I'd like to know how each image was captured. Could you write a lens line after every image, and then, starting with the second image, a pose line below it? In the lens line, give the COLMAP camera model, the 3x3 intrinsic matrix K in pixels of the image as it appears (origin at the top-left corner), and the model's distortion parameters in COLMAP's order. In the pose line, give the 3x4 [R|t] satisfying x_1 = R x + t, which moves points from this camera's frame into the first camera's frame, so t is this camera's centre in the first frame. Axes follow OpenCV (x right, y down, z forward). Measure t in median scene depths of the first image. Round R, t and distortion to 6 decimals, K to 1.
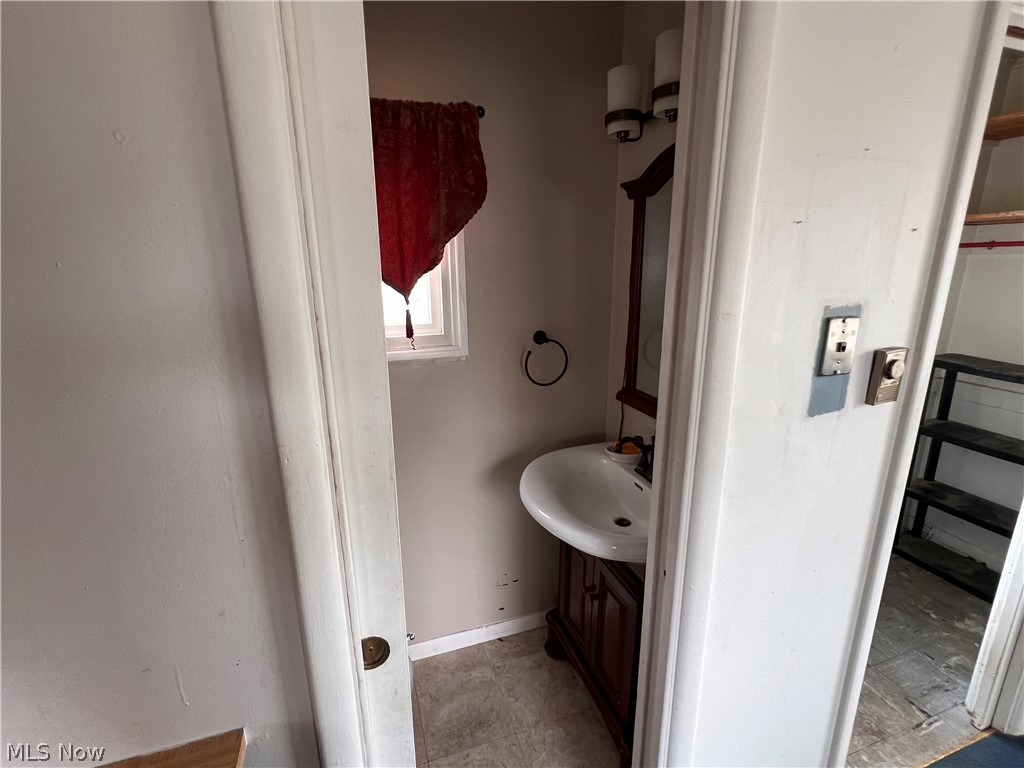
lens RADIAL K [[479.9, 0, 514.2], [0, 479.9, 386.1], [0, 0, 1]] dist [-0.003246, 0.002040]
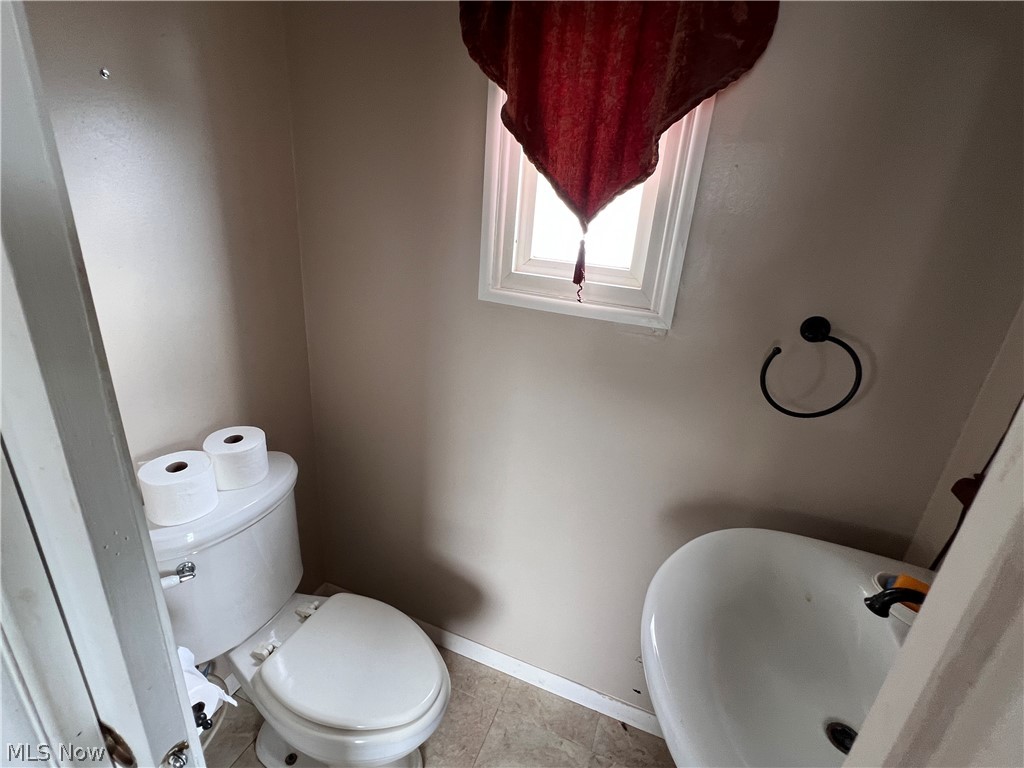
lens RADIAL K [[479.9, 0, 514.2], [0, 479.9, 388.5], [0, 0, 1]] dist [-0.003246, 0.002040]
pose [[0.754489, 0.295831, -0.585859, 0.143587], [-0.244886, 0.955079, 0.166898, -0.046559], [0.608915, 0.017546, 0.793041, 0.379218]]
